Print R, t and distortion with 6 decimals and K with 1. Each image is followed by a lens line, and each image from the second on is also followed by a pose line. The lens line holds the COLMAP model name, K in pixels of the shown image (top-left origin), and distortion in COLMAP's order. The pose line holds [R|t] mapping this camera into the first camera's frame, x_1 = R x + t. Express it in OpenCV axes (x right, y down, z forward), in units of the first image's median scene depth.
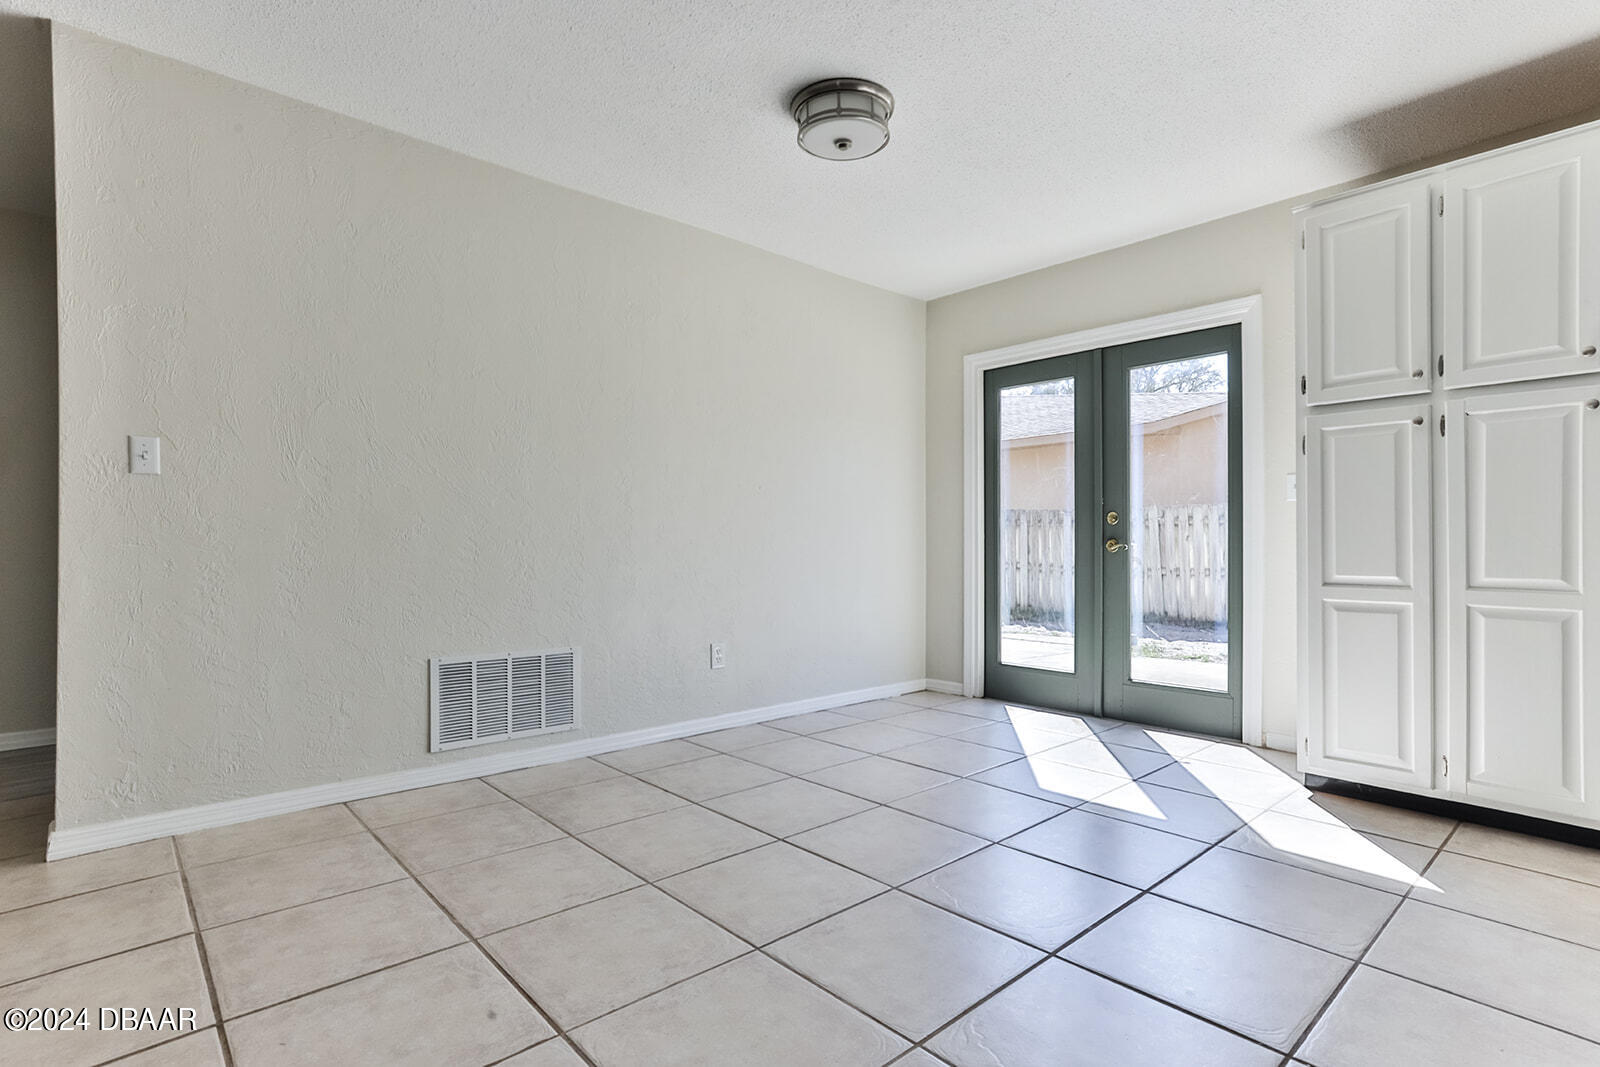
lens RADIAL K [[759.0, 0, 812.9], [0, 759.0, 537.5], [0, 0, 1]] dist [-0.028913, 0.026877]
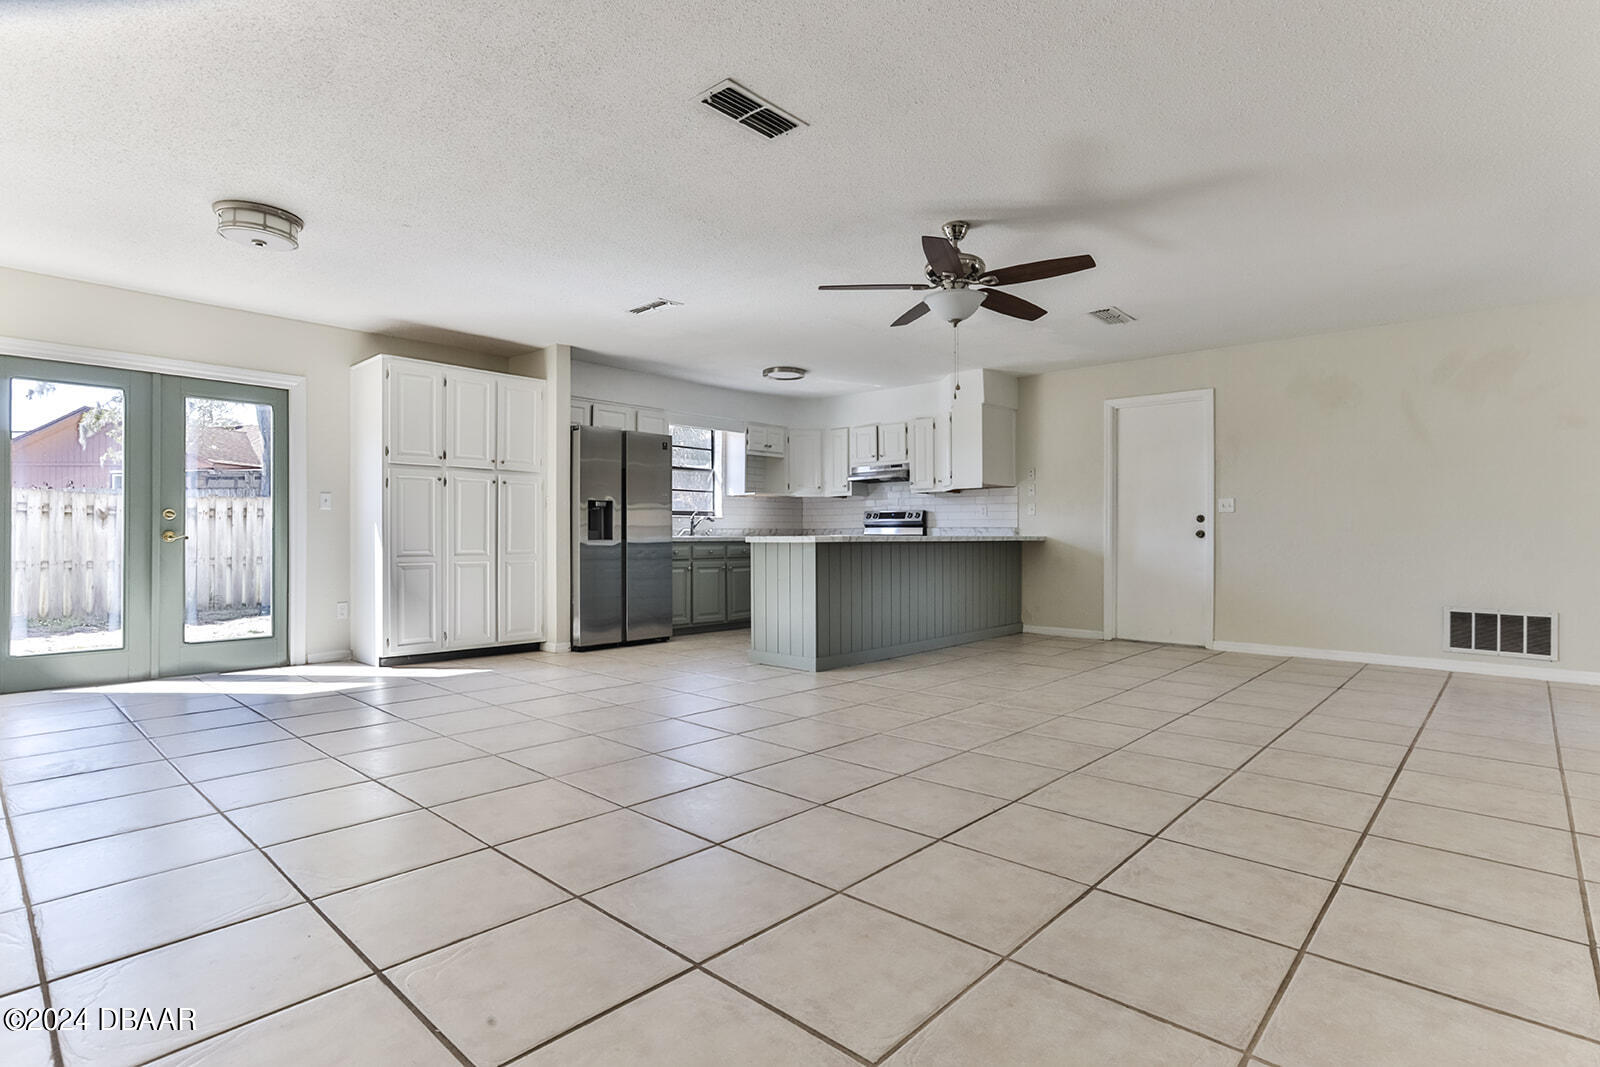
lens RADIAL K [[759.0, 0, 812.9], [0, 759.0, 537.5], [0, 0, 1]] dist [-0.028913, 0.026877]
pose [[-0.064068, -0.006810, 0.997922, -1.293043], [-0.008619, 0.999943, 0.006271, -0.008645], [-0.997908, -0.008200, -0.064123, 0.060678]]
